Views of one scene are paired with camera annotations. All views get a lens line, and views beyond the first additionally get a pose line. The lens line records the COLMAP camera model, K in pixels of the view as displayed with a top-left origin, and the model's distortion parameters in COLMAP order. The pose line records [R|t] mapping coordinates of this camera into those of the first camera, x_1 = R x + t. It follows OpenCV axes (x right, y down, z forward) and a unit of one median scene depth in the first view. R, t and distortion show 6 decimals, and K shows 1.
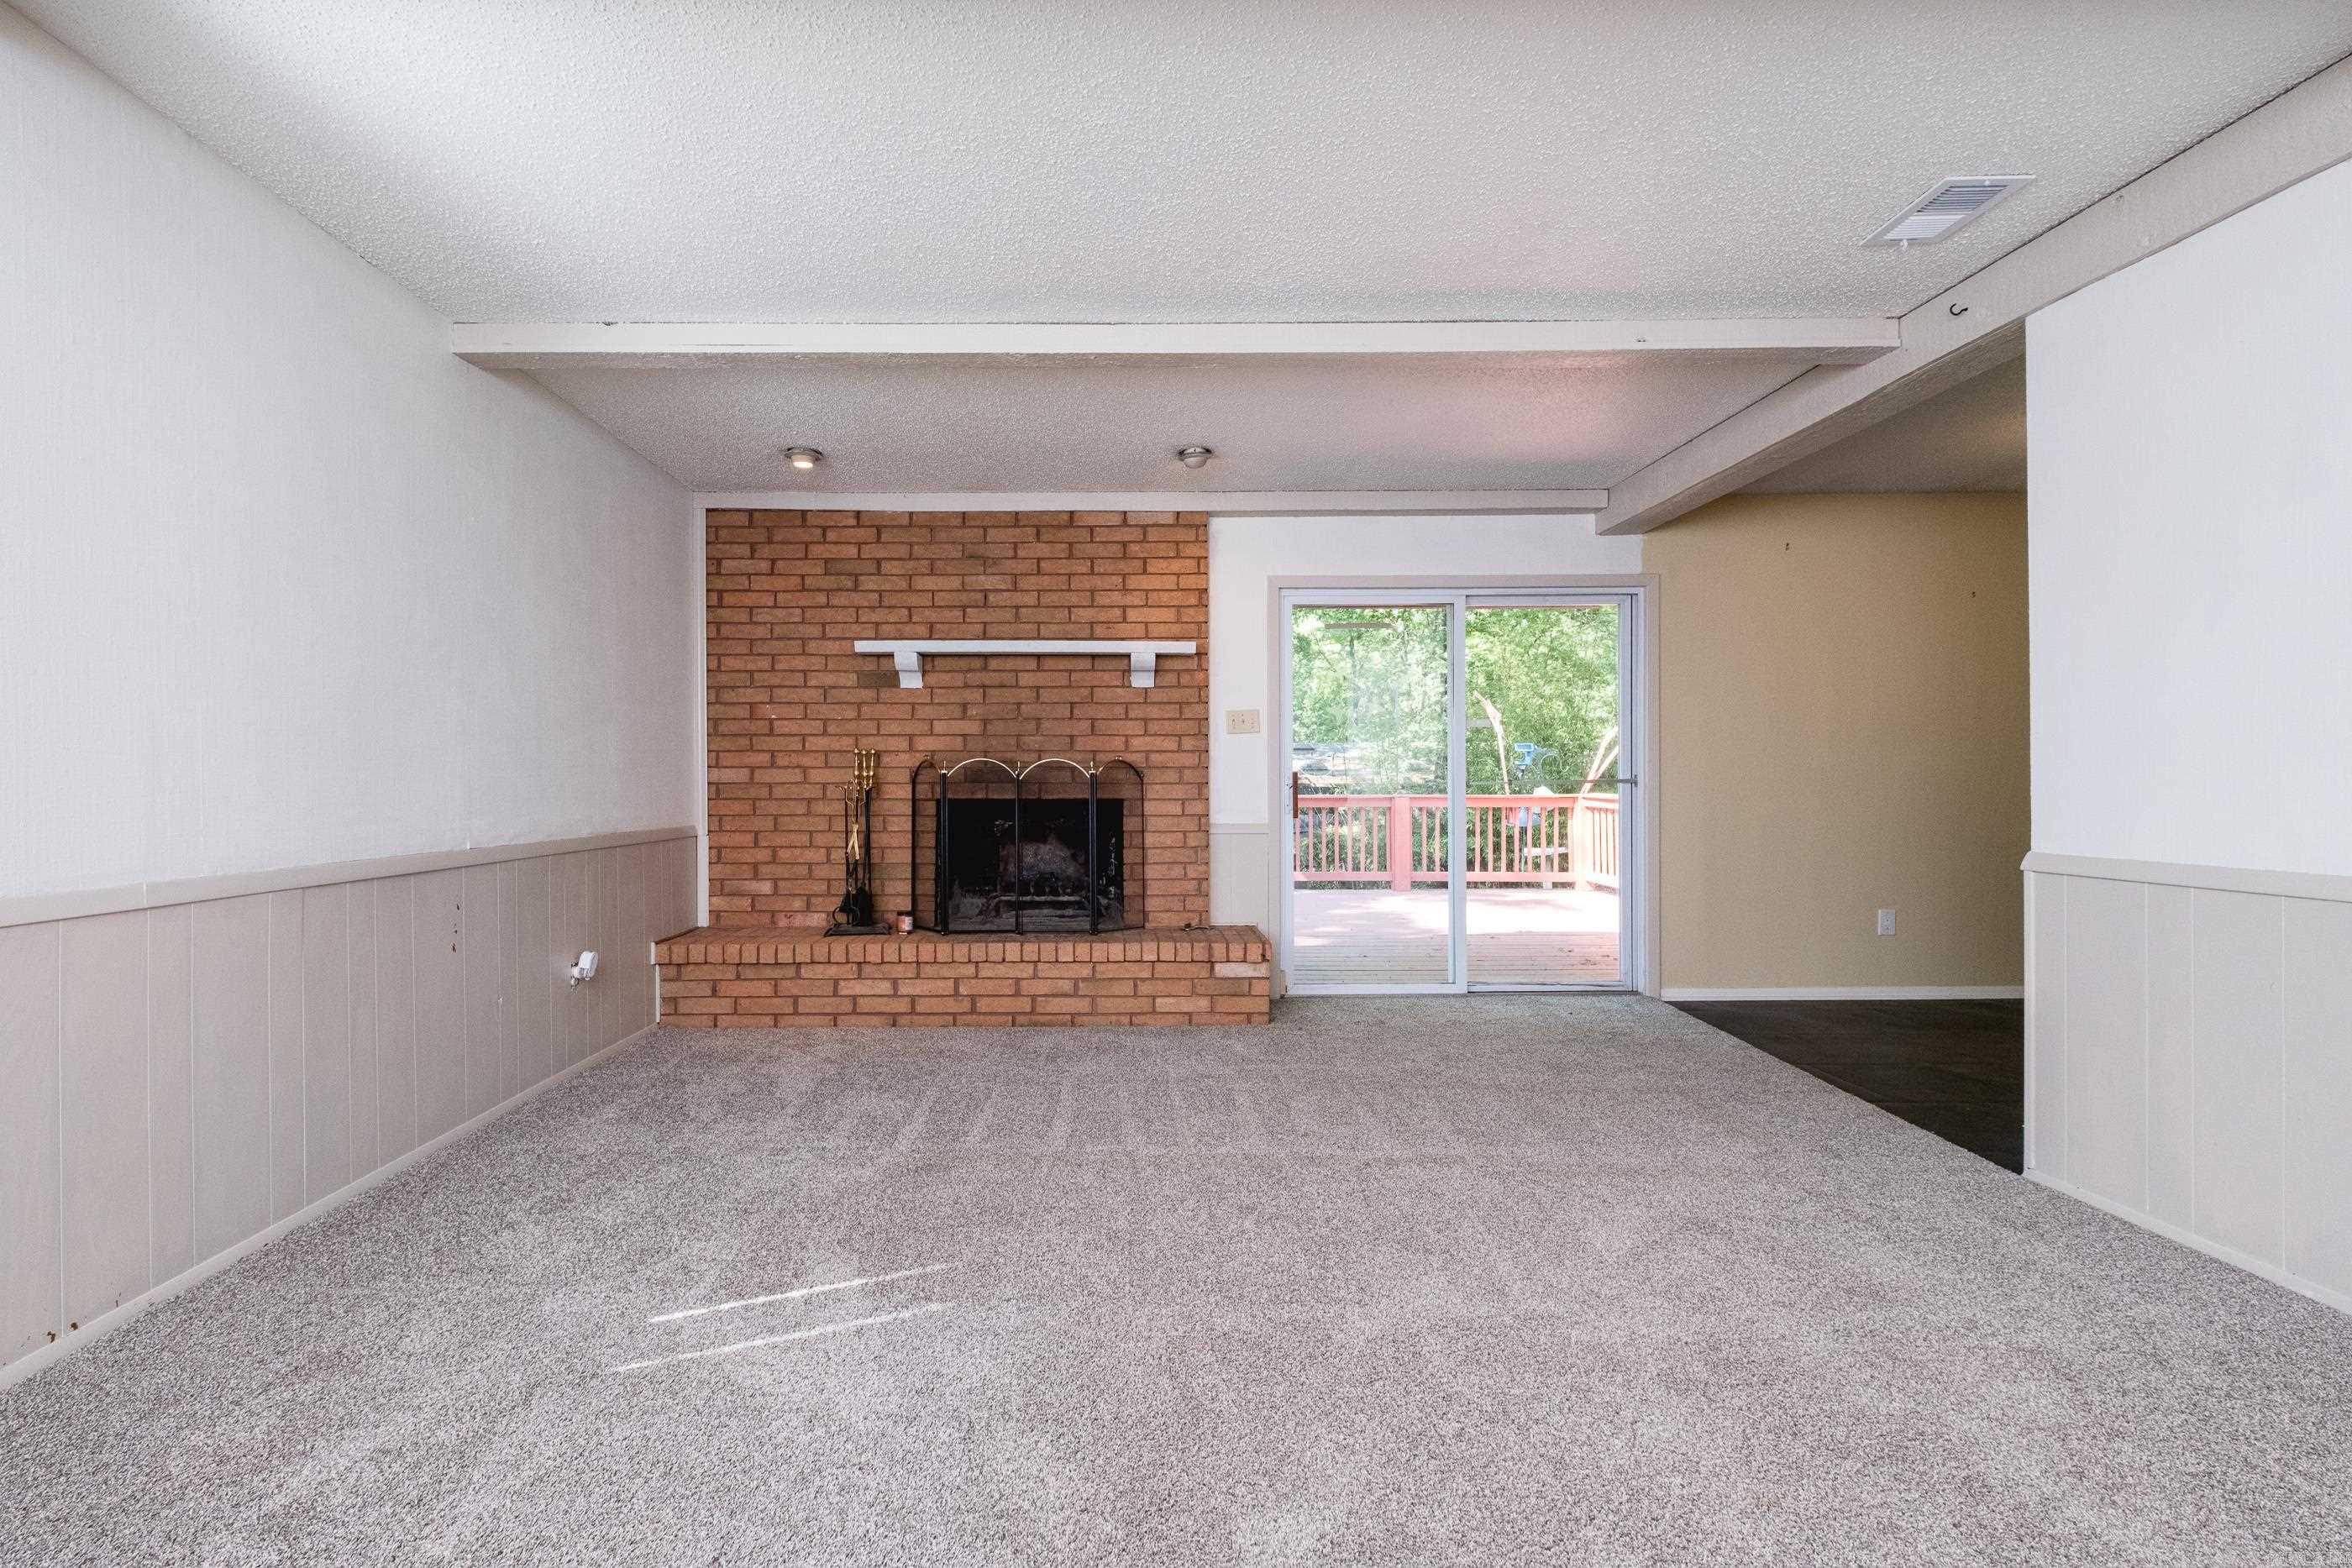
lens RADIAL K [[1024.2, 0, 1118.2], [0, 1024.2, 788.1], [0, 0, 1]] dist [0.003138, -0.005014]
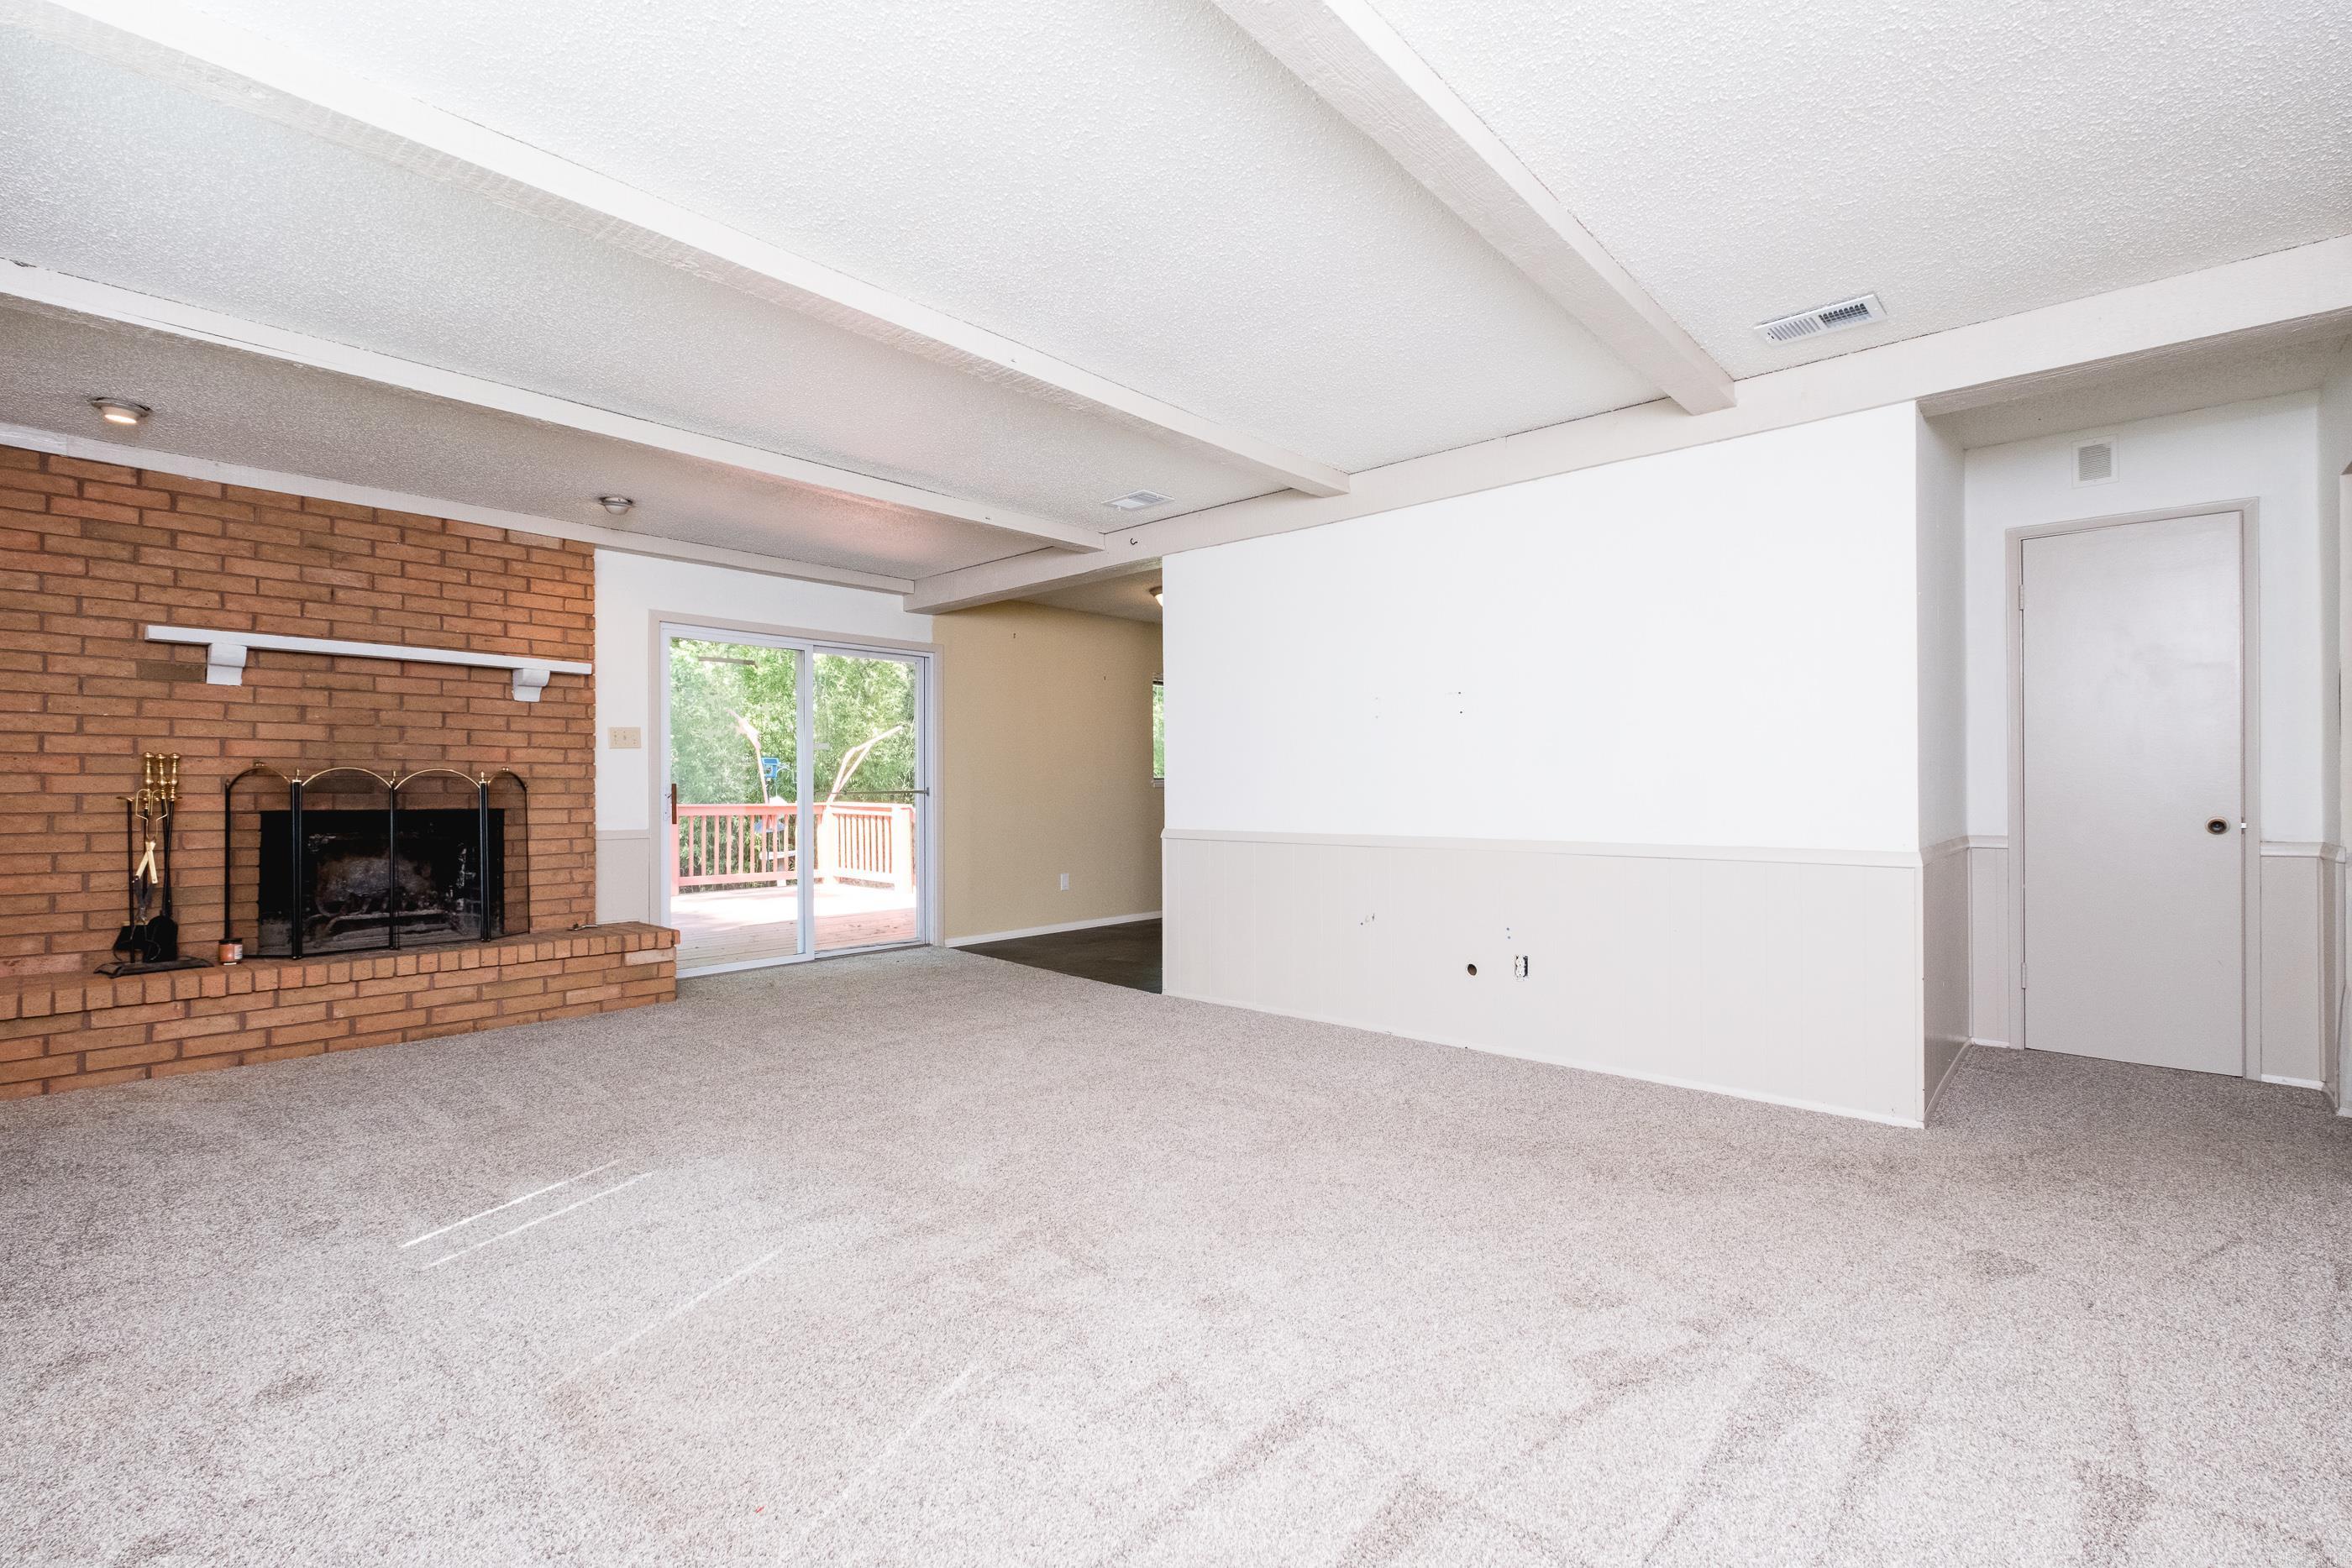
lens RADIAL K [[1030.2, 0, 1176.8], [0, 1030.2, 786.4], [0, 0, 1]] dist [0.004105, -0.004110]
pose [[0.675881, 0.004816, 0.736995, -0.300452], [0.003511, 0.999946, -0.009753, 0.000498], [-0.737003, 0.009179, 0.675827, -0.193381]]
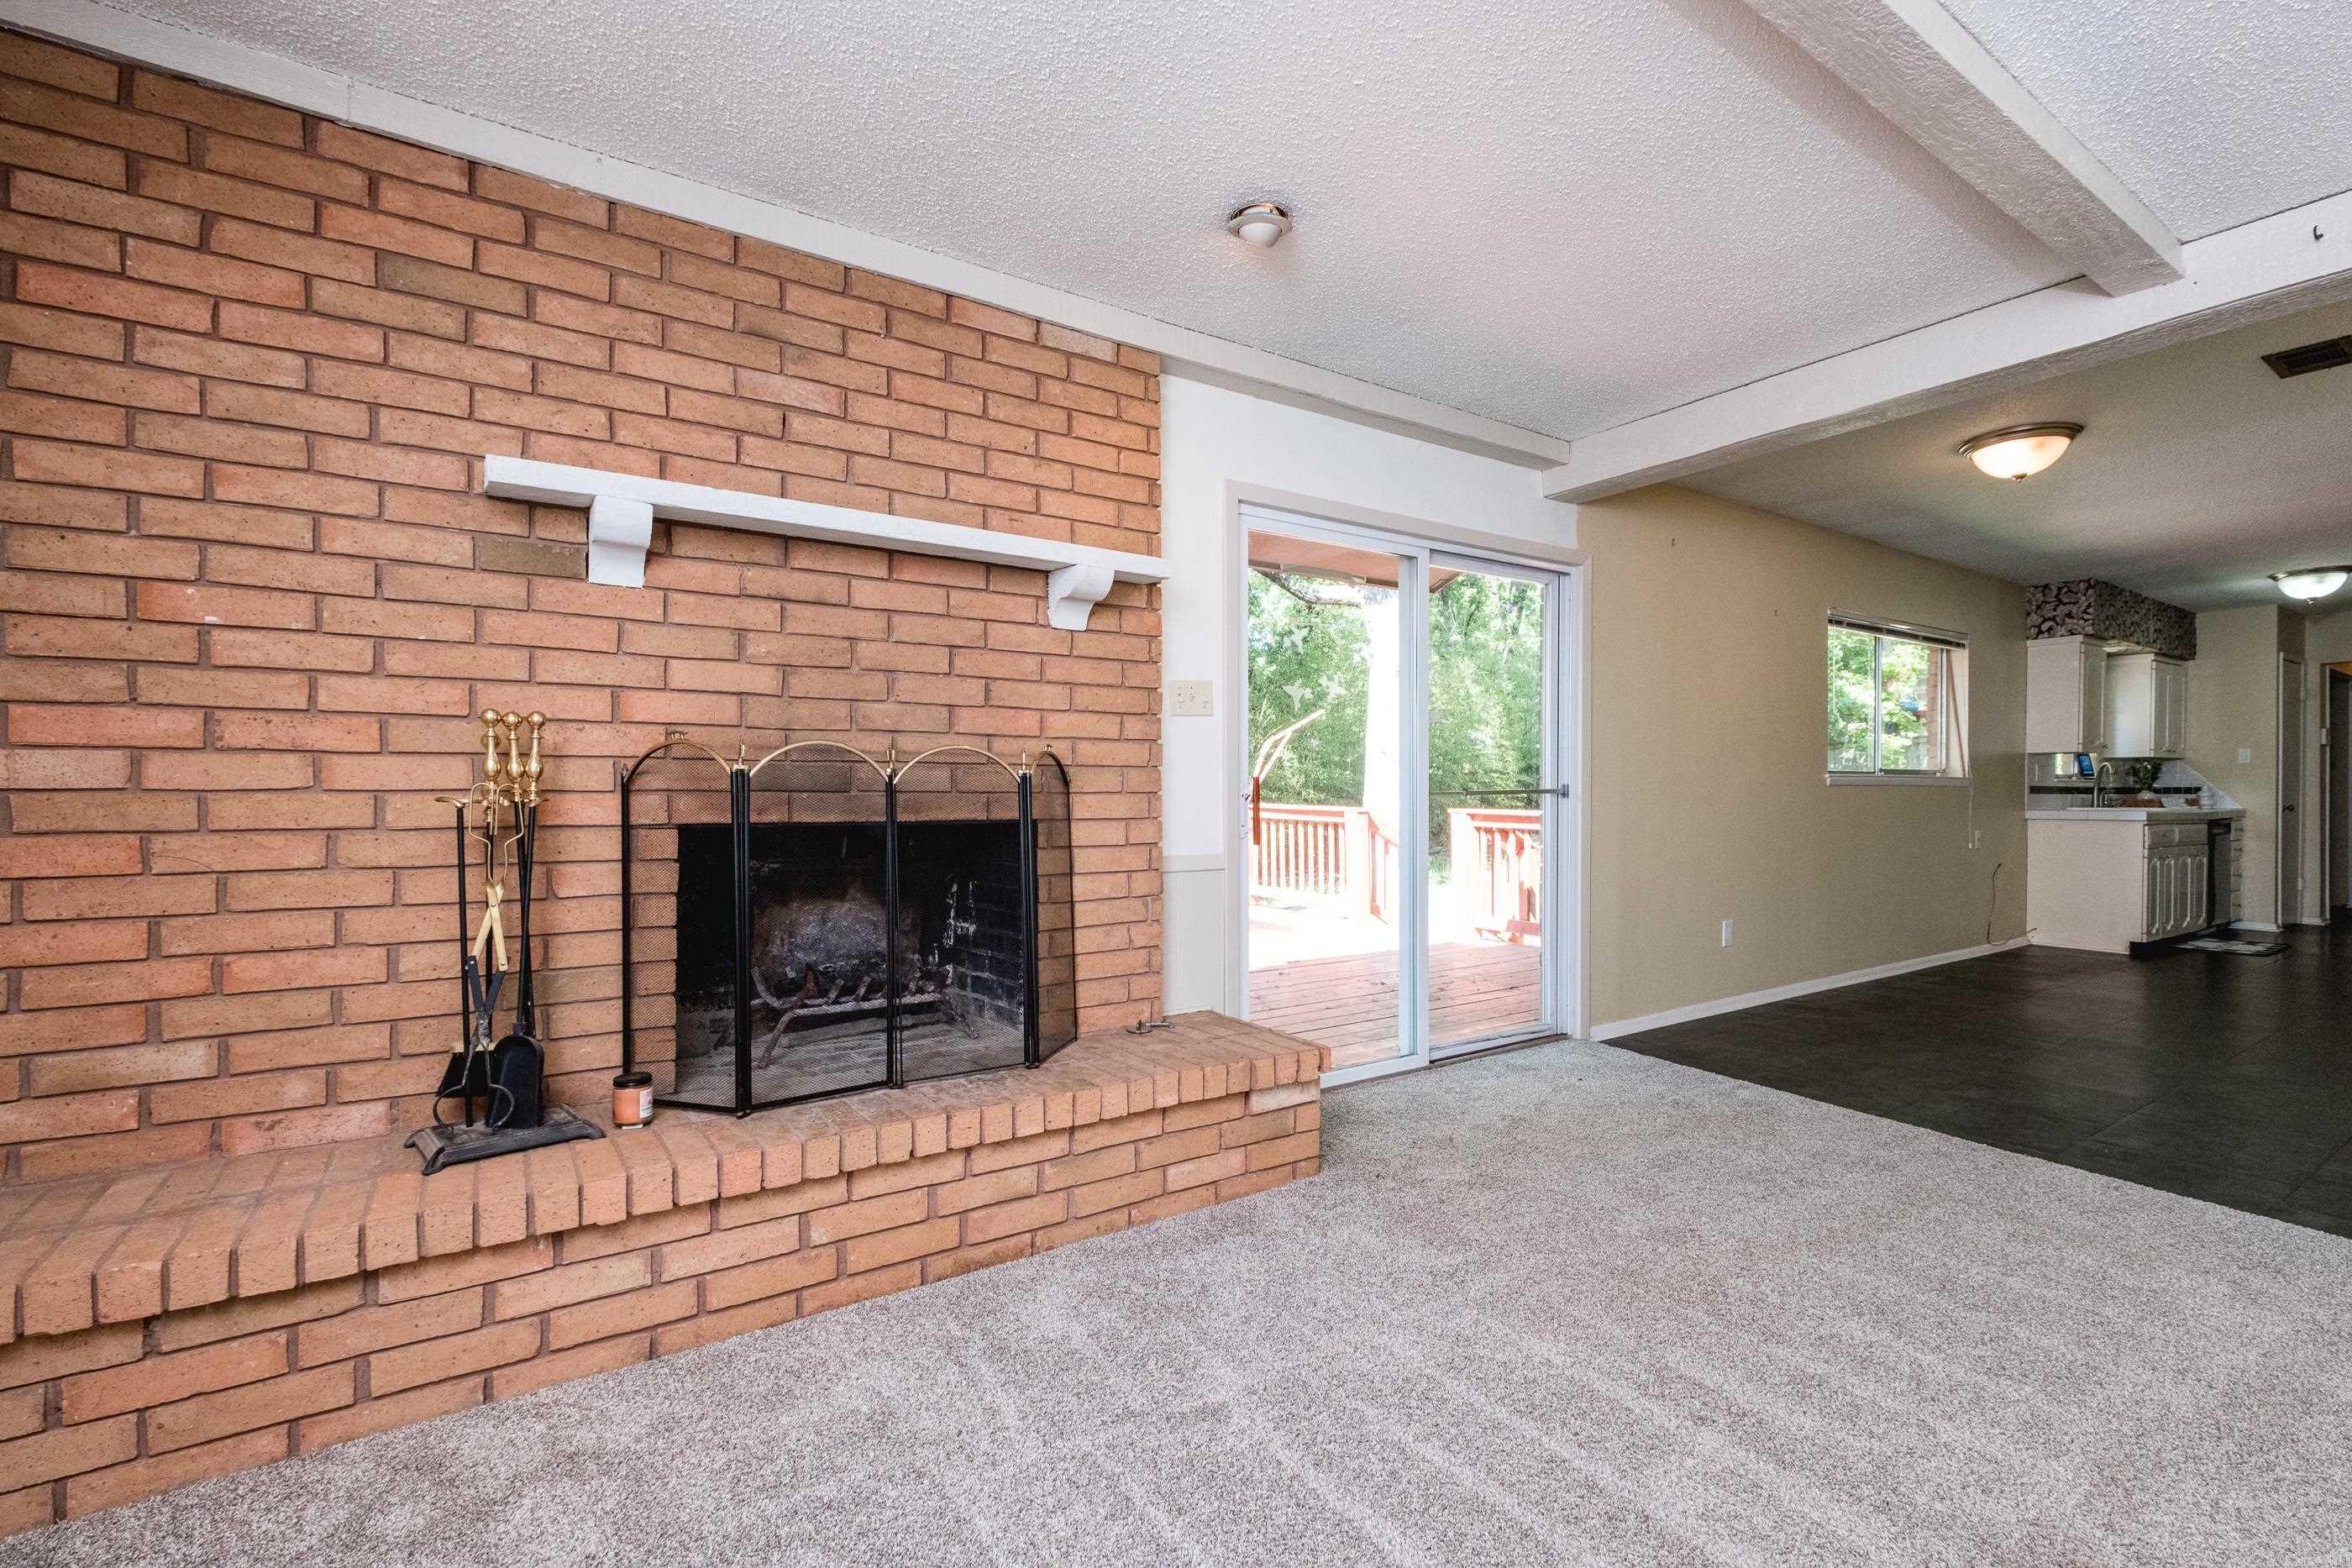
lens RADIAL K [[1024.0, 0, 1185.0], [0, 1024.0, 807.3], [0, 0, 1]] dist [0.019078, -0.013094]
pose [[0.832946, -0.006020, 0.553322, -0.246062], [0.000016, 0.999941, 0.010855, -0.002513], [-0.553355, -0.009033, 0.832897, 0.470582]]
